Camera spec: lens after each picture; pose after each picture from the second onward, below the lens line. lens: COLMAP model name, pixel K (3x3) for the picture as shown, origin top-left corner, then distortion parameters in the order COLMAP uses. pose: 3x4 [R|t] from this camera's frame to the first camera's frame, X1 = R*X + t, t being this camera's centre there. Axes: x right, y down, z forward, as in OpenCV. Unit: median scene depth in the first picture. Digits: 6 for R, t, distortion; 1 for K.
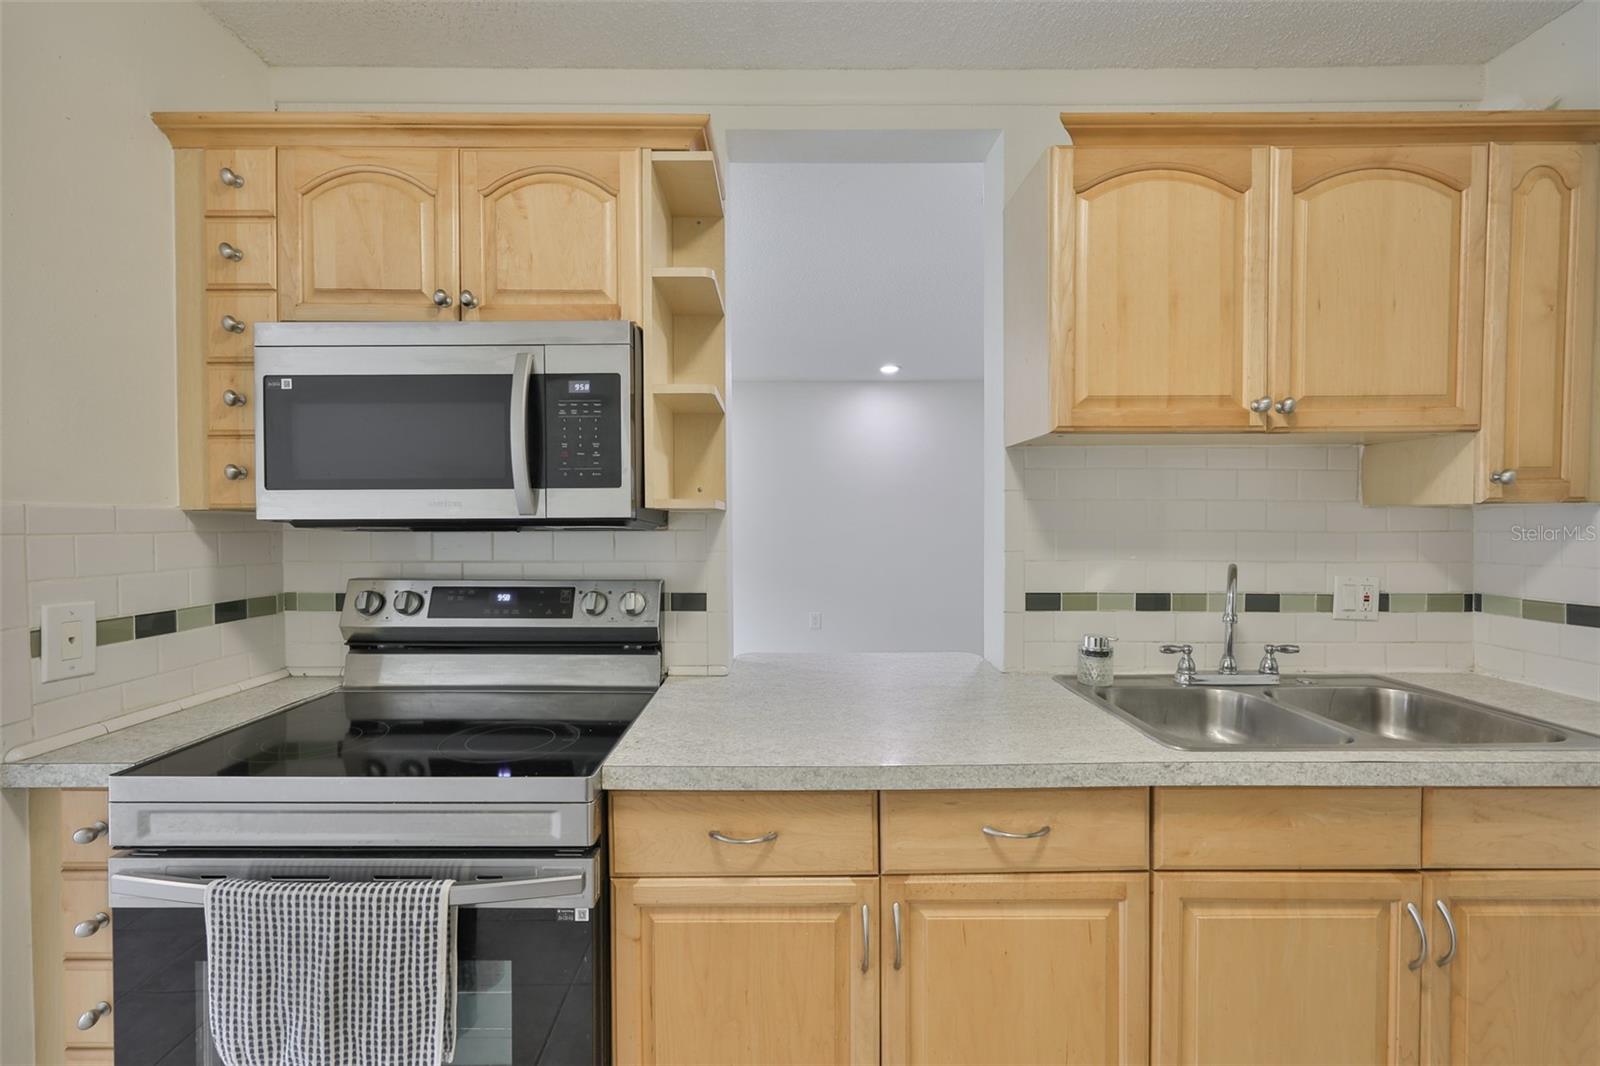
lens RADIAL K [[678.7, 0, 800.4], [0, 678.7, 531.5], [0, 0, 1]] dist [-0.000337, -0.000051]
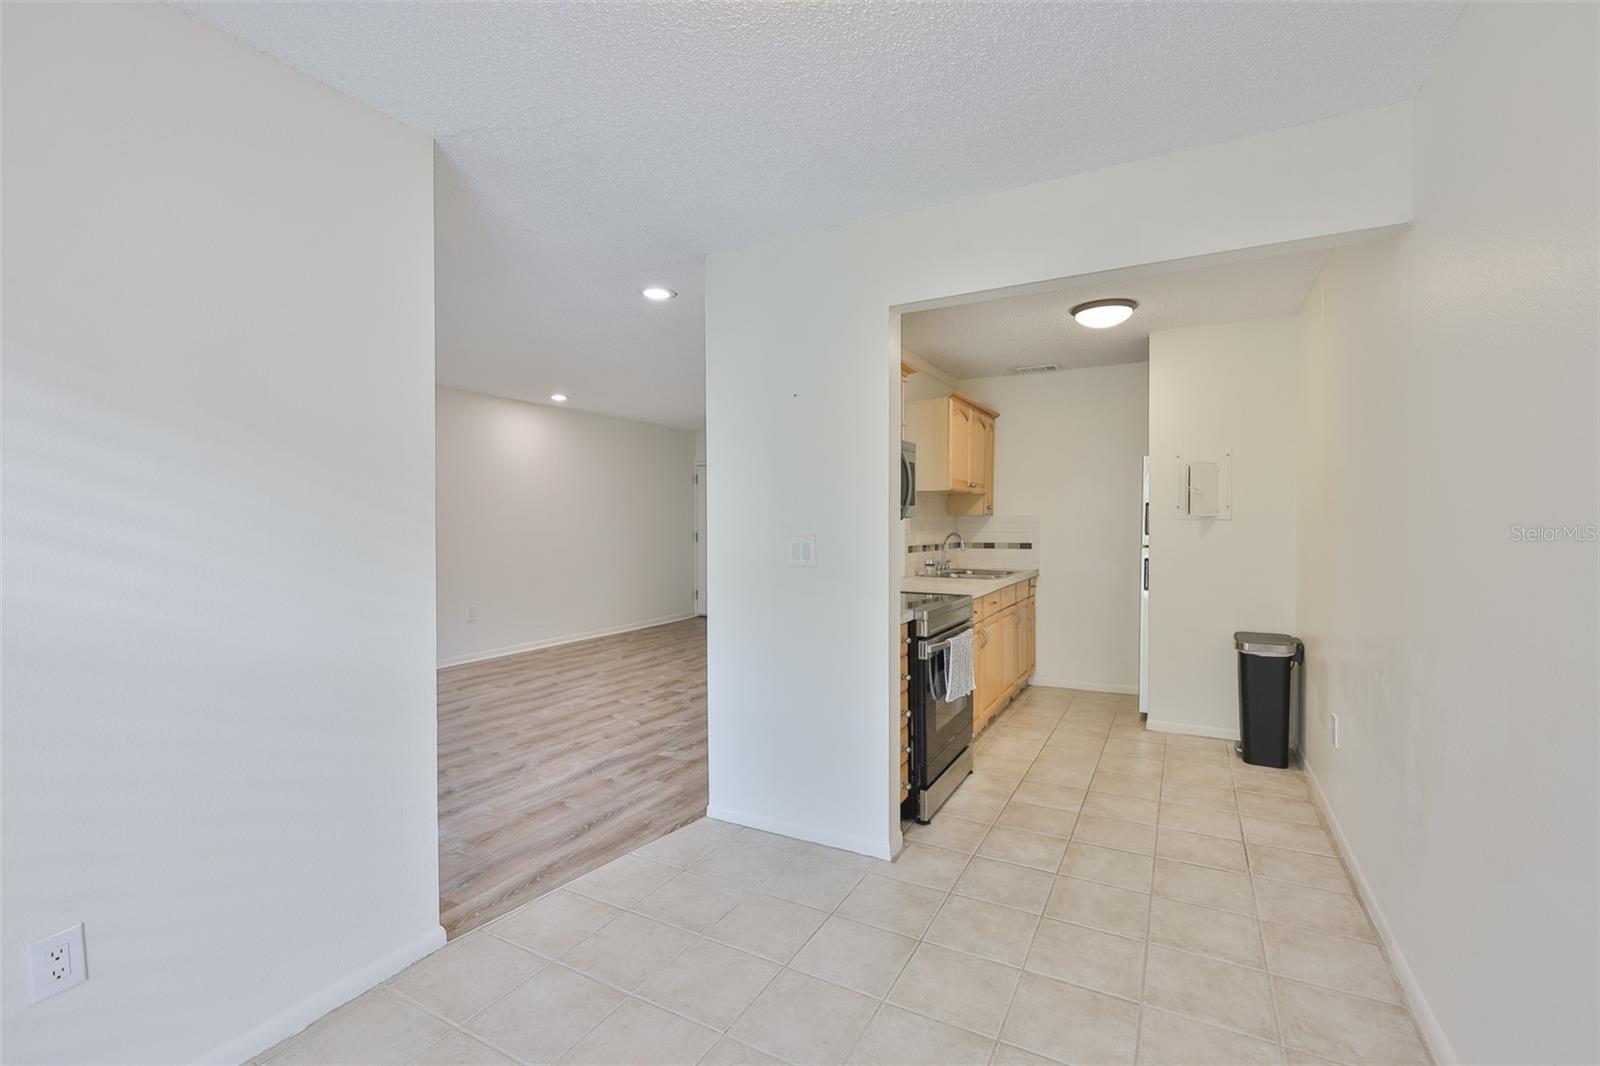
lens RADIAL K [[685.4, 0, 789.4], [0, 685.4, 529.7], [0, 0, 1]] dist [-0.002765, 0.000038]
pose [[0.504039, -0.007778, 0.863646, -2.722088], [0.014078, 0.999901, 0.000789, 0.022115], [-0.863566, 0.011761, 0.504099, 0.064266]]
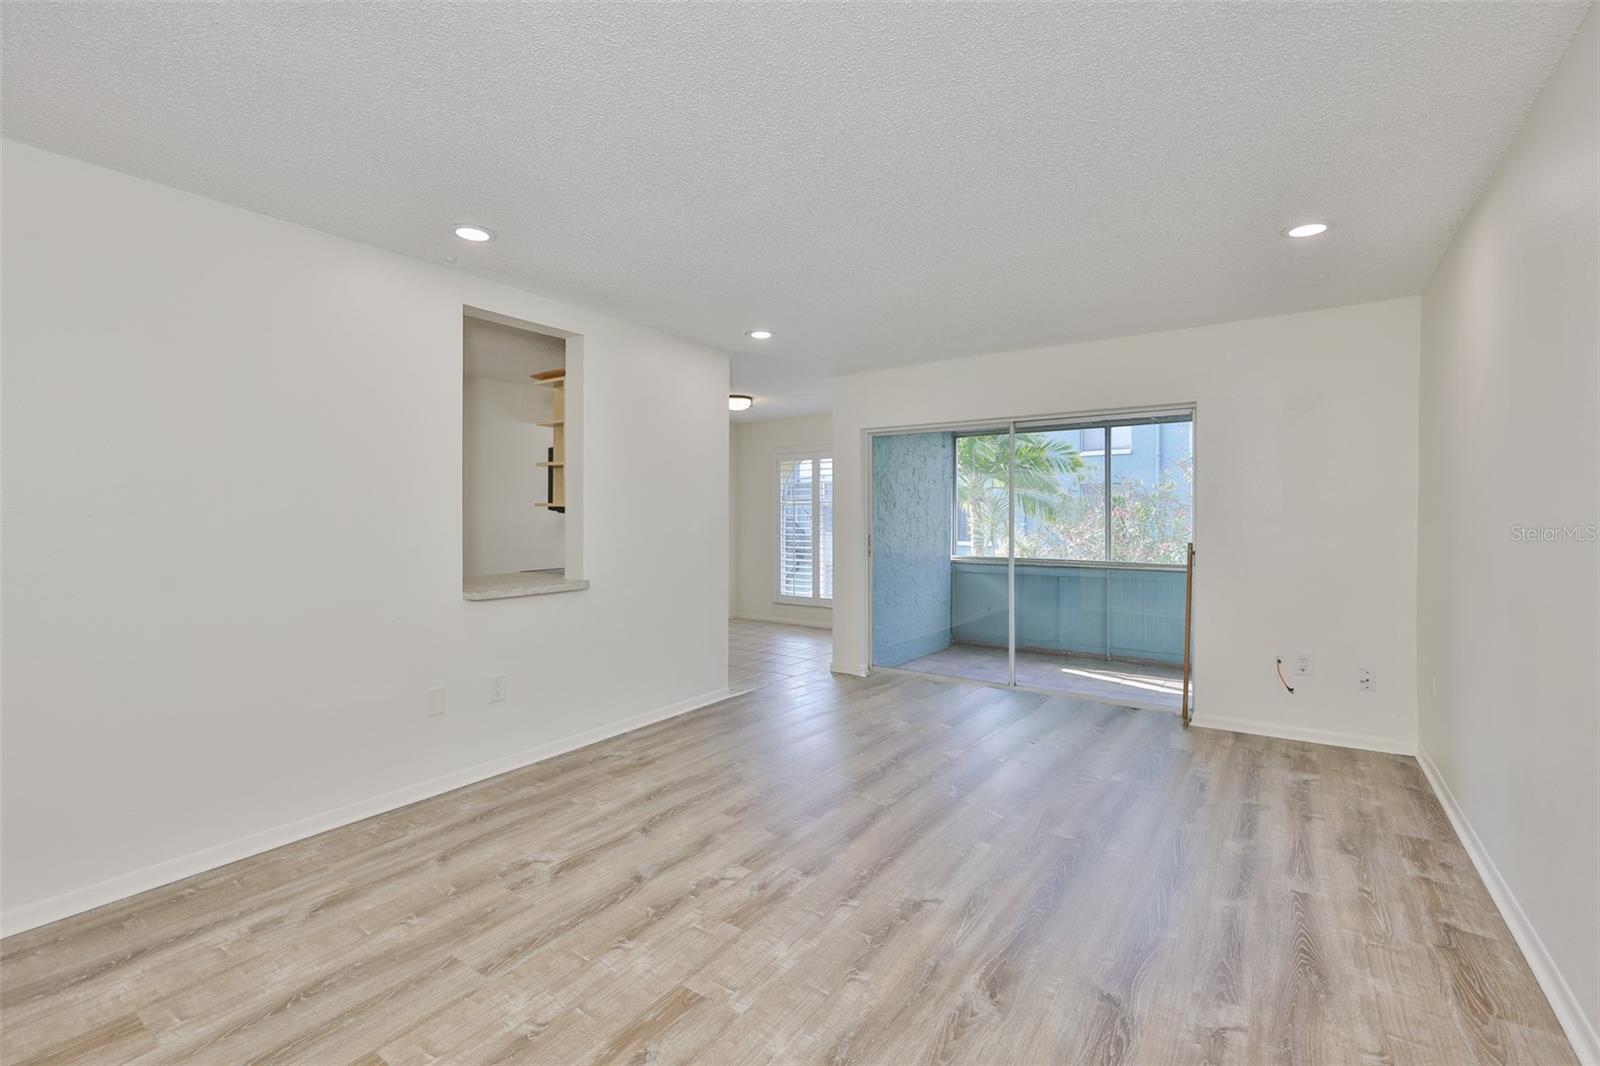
lens RADIAL K [[685.4, 0, 789.4], [0, 685.4, 529.7], [0, 0, 1]] dist [-0.002765, 0.000038]
pose [[-0.595128, 0.018958, -0.803407, 1.649903], [-0.011135, 0.999431, 0.031831, -0.060416], [0.803554, 0.027889, -0.594578, 3.718759]]
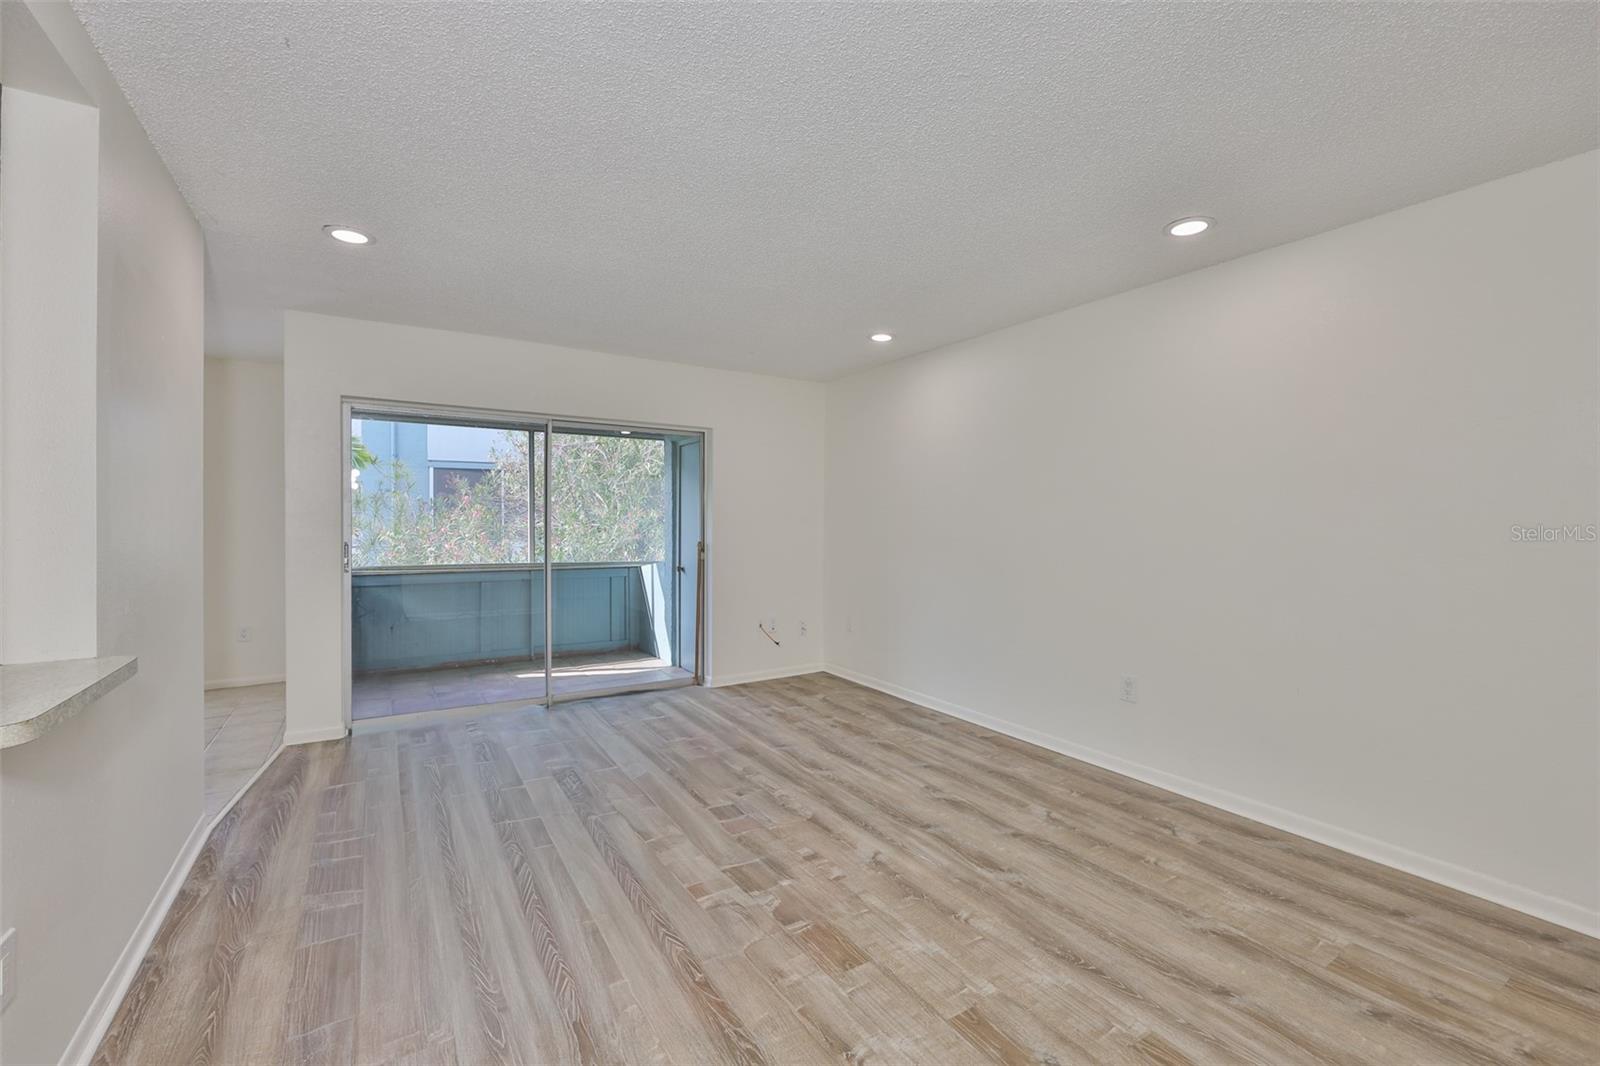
lens RADIAL K [[684.4, 0, 800.0], [0, 684.4, 526.7], [0, 0, 1]] dist [-0.000634, 0.000854]
pose [[0.514233, 0.013666, -0.857542, 1.639605], [-0.022502, 0.999744, 0.002439, -0.024736], [0.857356, 0.018042, 0.514408, 1.816175]]
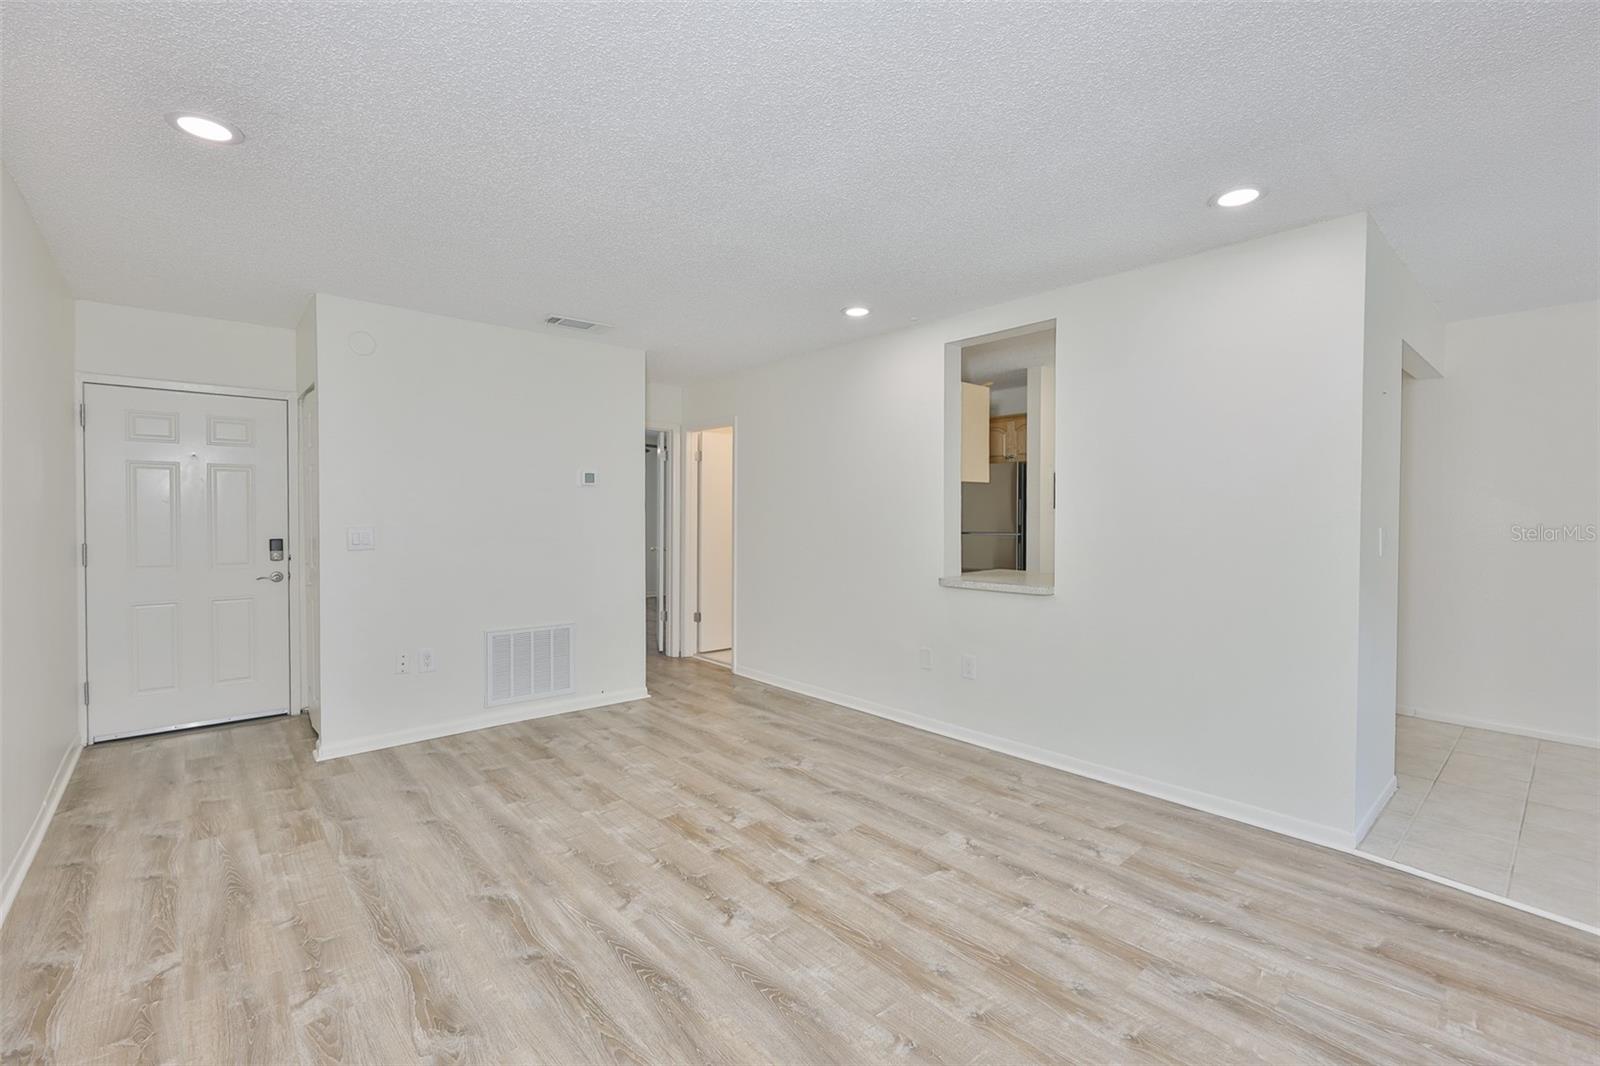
lens RADIAL K [[695.4, 0, 807.0], [0, 695.4, 487.8], [0, 0, 1]] dist [0.001383, 0.000224]
pose [[-0.651366, 0.031790, 0.758098, -1.526858], [0.015619, 0.999472, -0.028491, -0.061059], [-0.758603, -0.006717, -0.651518, 3.800908]]
